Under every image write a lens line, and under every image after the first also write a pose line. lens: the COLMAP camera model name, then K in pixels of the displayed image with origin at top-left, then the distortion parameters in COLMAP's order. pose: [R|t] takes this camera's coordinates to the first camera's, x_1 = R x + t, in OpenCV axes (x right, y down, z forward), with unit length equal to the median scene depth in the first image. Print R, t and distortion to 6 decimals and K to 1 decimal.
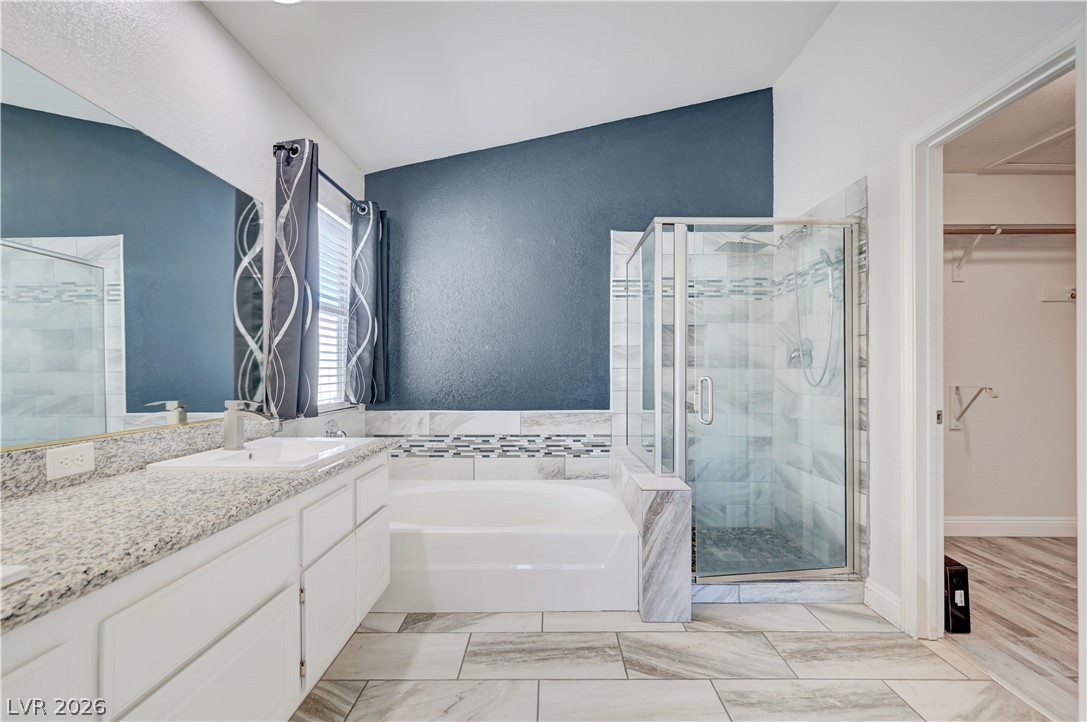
lens RADIAL K [[480.9, 0, 549.5], [0, 480.9, 370.1], [0, 0, 1]] dist [0.000097, -0.000029]
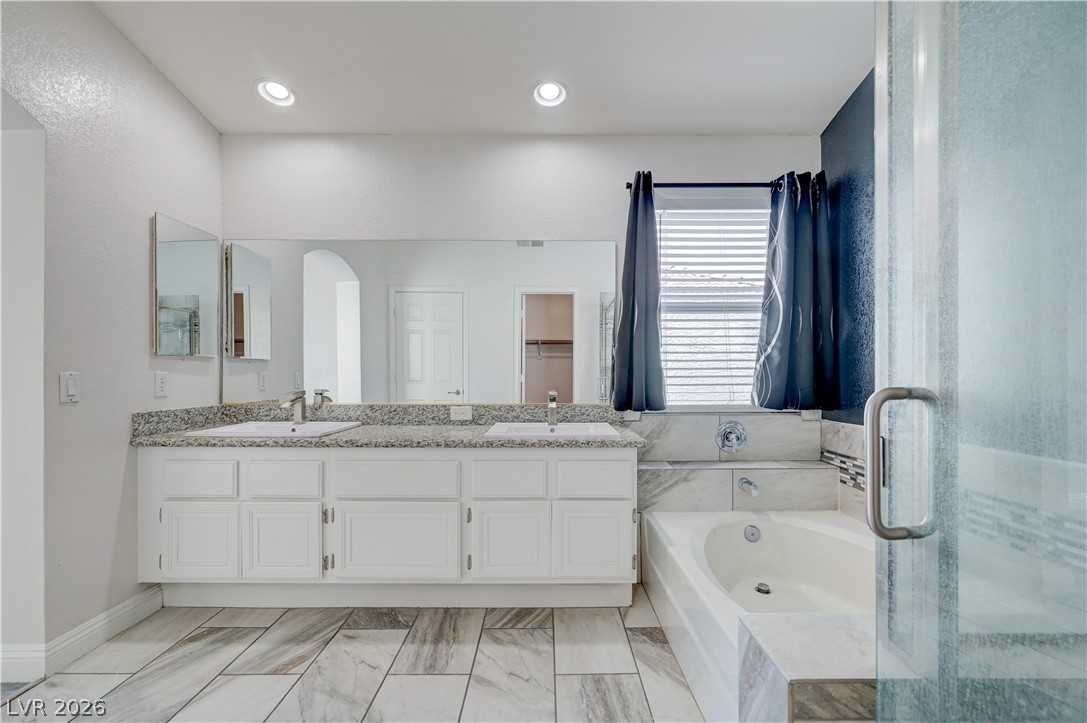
lens RADIAL K [[480.9, 0, 549.5], [0, 480.9, 370.6], [0, 0, 1]] dist [0.000097, -0.000029]
pose [[0.004965, -0.002047, -0.999986, 0.637858], [0.003625, 0.999991, -0.002029, 0.000965], [0.999981, -0.003615, 0.004972, 0.758126]]
